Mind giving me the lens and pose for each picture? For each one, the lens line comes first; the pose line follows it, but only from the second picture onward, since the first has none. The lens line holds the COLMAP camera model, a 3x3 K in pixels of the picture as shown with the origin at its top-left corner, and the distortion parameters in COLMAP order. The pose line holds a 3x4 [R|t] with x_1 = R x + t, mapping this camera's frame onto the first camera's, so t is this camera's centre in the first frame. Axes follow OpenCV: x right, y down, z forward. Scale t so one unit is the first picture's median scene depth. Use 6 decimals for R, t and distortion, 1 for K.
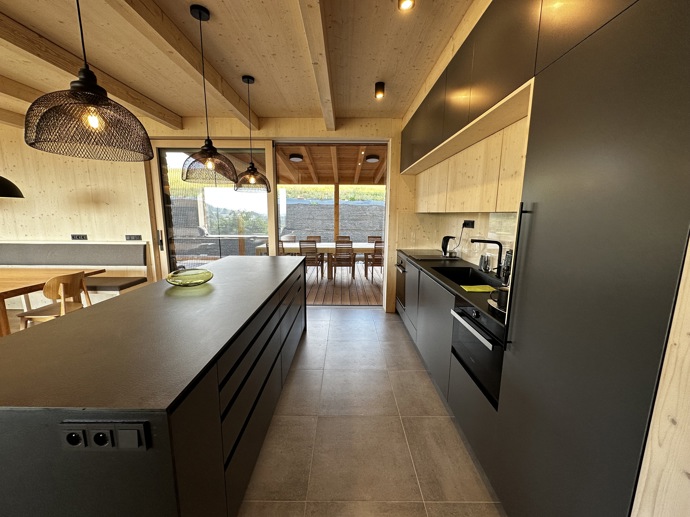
lens RADIAL K [[275.4, 0, 345.0], [0, 275.4, 261.0], [0, 0, 1]] dist [-0.003911, 0.000377]
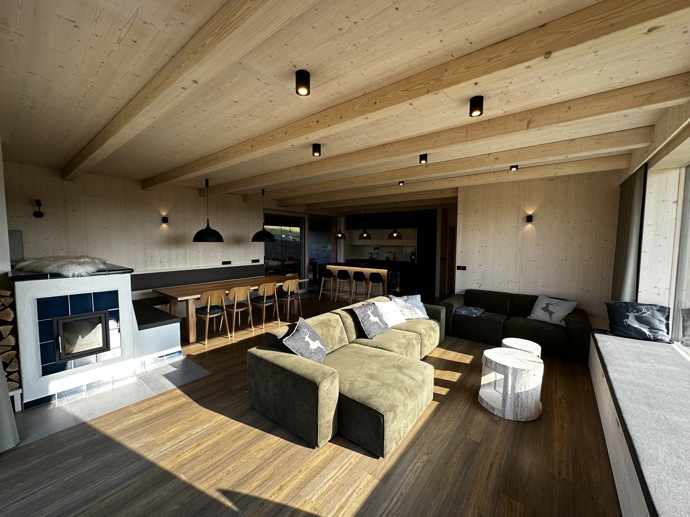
lens RADIAL K [[275.4, 0, 345.4], [0, 275.4, 257.8], [0, 0, 1]] dist [-0.003911, 0.000377]
pose [[0.618196, -0.053123, 0.784227, -1.845235], [0.133380, 0.990334, -0.038058, 0.041656], [-0.774625, 0.128128, 0.619306, -0.581175]]
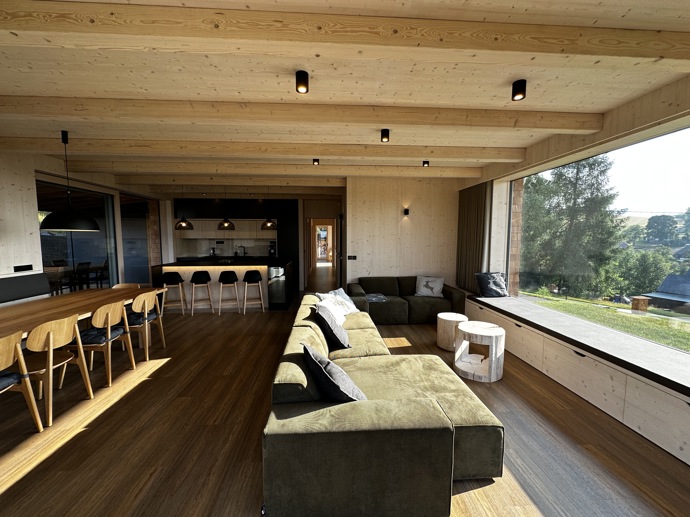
lens RADIAL K [[275.4, 0, 345.1], [0, 275.4, 258.5], [0, 0, 1]] dist [-0.003911, 0.000377]
pose [[-0.060688, -0.085339, 0.994502, -1.802593], [0.169481, 0.980990, 0.094522, -0.019219], [-0.983663, 0.174285, -0.045071, -0.054787]]
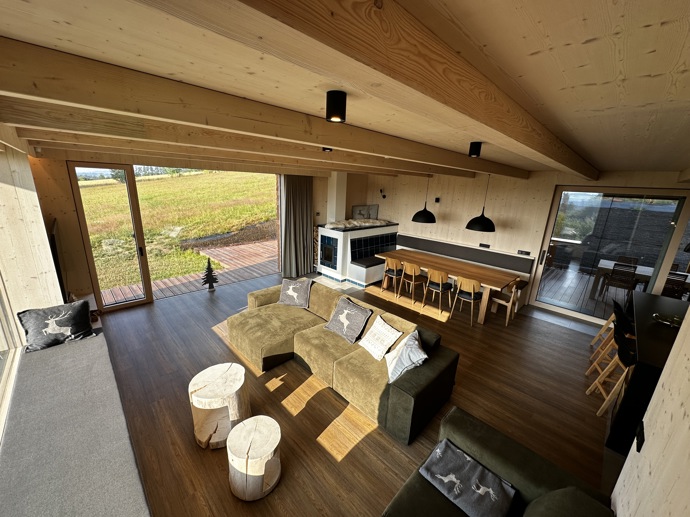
lens RADIAL K [[275.4, 0, 342.2], [0, 275.4, 258.1], [0, 0, 1]] dist [-0.003911, 0.000377]
pose [[0.695637, 0.209857, -0.687058, -0.441496], [-0.161180, 0.977592, 0.135406, -0.100767], [0.700079, 0.016546, 0.713874, -0.713992]]
